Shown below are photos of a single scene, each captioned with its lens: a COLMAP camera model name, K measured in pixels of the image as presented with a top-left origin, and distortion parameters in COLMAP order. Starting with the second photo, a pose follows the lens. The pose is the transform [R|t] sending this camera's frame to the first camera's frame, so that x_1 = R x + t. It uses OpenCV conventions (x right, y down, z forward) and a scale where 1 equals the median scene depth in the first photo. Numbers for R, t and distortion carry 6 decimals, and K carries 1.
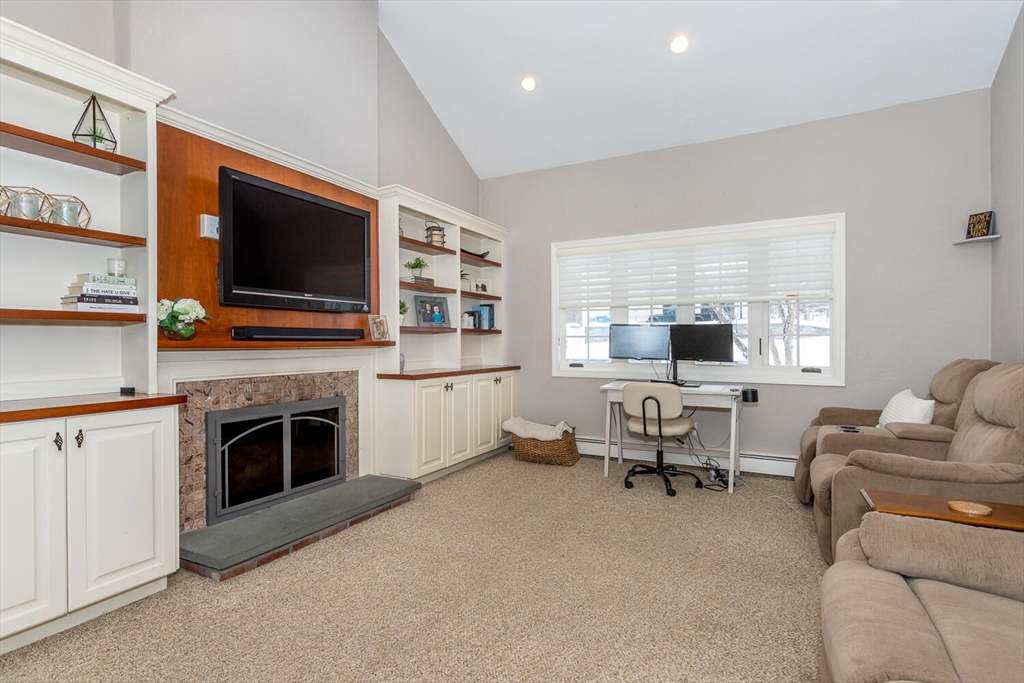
lens RADIAL K [[519.9, 0, 472.6], [0, 519.9, 341.6], [0, 0, 1]] dist [-0.002072, -0.000281]
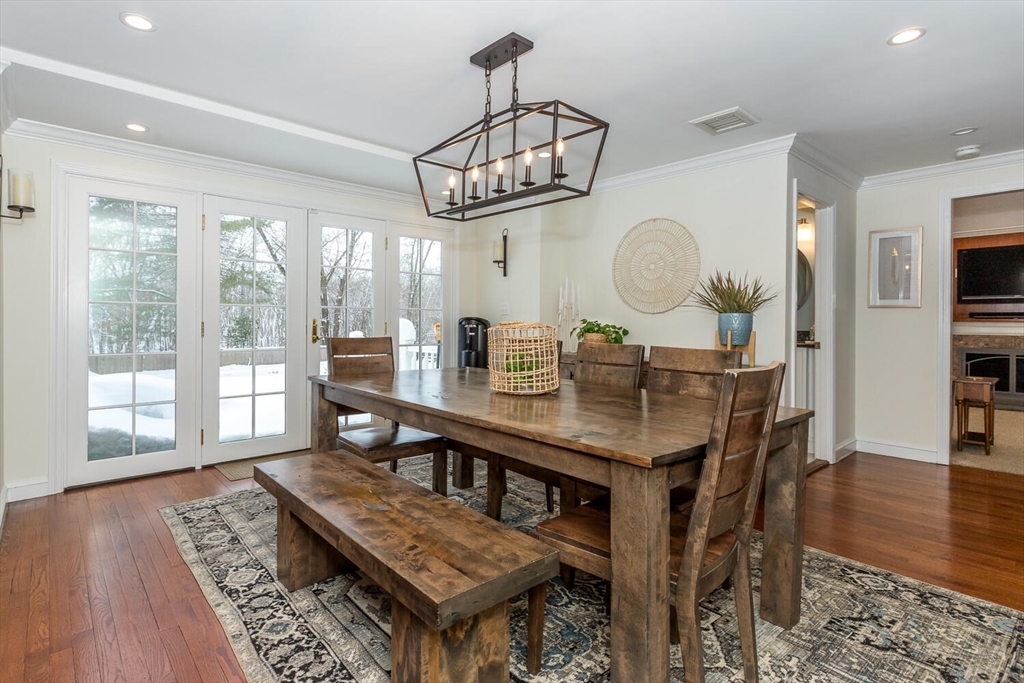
lens RADIAL K [[502.0, 0, 512.8], [0, 502.0, 333.9], [0, 0, 1]] dist [0.000218, 0.000231]
pose [[-0.287758, 0.032492, -0.957152, 2.102949], [-0.002489, 0.999396, 0.034674, -0.004665], [0.957700, 0.012360, -0.287503, -0.309159]]
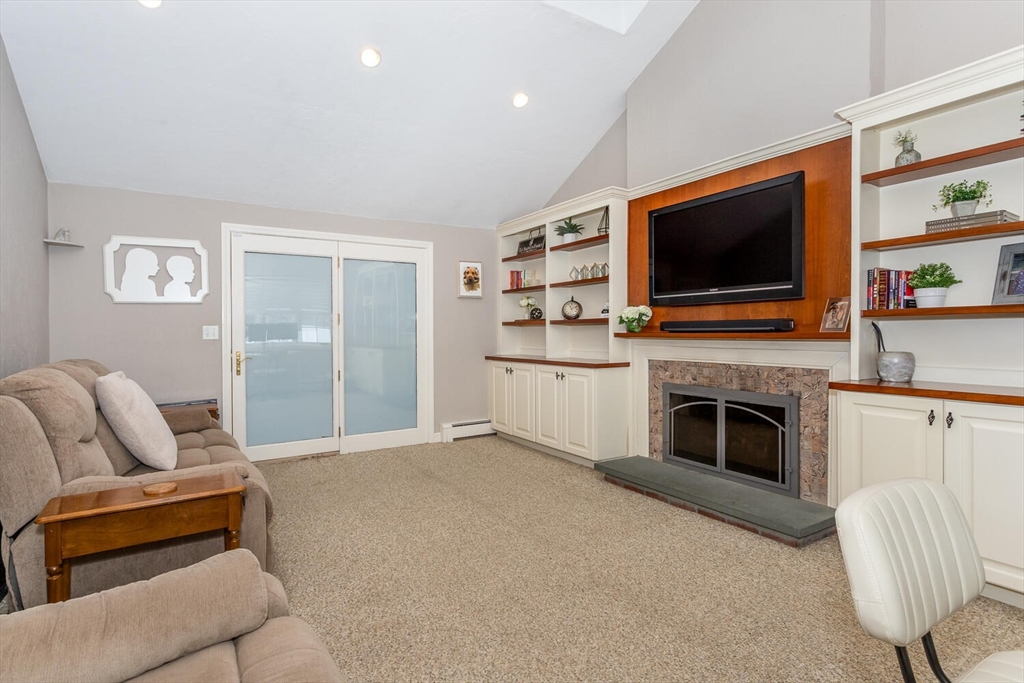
lens RADIAL K [[502.0, 0, 512.8], [0, 502.0, 333.9], [0, 0, 1]] dist [0.000218, 0.000231]
pose [[-0.446548, 0.017923, -0.894580, 0.796548], [0.015325, 0.999806, 0.012381, -0.018143], [0.894628, -0.008181, -0.446736, 1.094821]]
